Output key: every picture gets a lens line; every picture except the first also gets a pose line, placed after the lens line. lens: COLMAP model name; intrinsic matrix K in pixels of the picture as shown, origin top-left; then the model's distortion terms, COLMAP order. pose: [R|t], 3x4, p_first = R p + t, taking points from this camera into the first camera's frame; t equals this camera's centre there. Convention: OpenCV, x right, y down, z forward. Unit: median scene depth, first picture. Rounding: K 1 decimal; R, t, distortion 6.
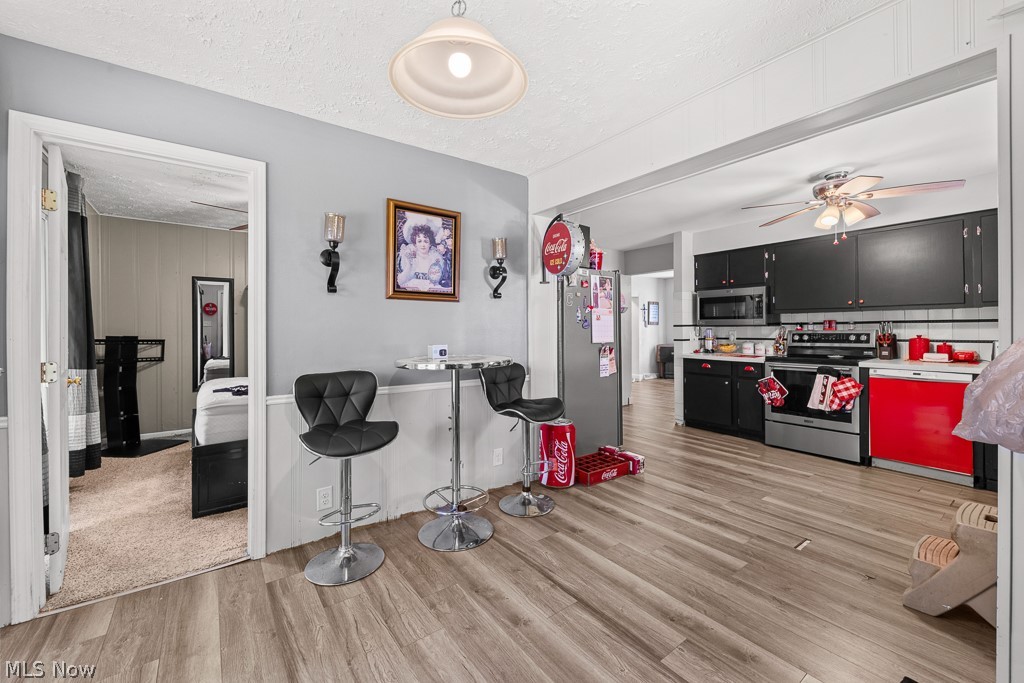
lens RADIAL K [[410.2, 0, 505.3], [0, 410.2, 335.1], [0, 0, 1]] dist [0.000138, -0.001190]
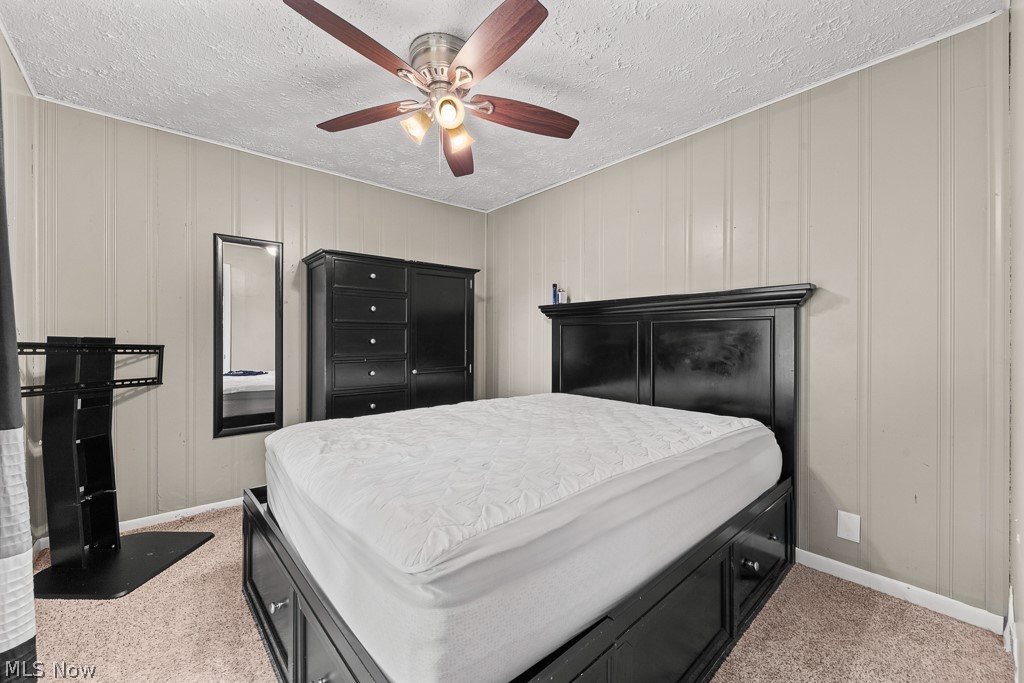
lens RADIAL K [[410.2, 0, 514.7], [0, 410.2, 344.9], [0, 0, 1]] dist [0.000138, -0.001190]
pose [[0.996477, 0.005081, 0.083714, -0.429486], [-0.005332, 0.999982, 0.002770, 0.006987], [-0.083698, -0.003206, 0.996486, 0.435531]]
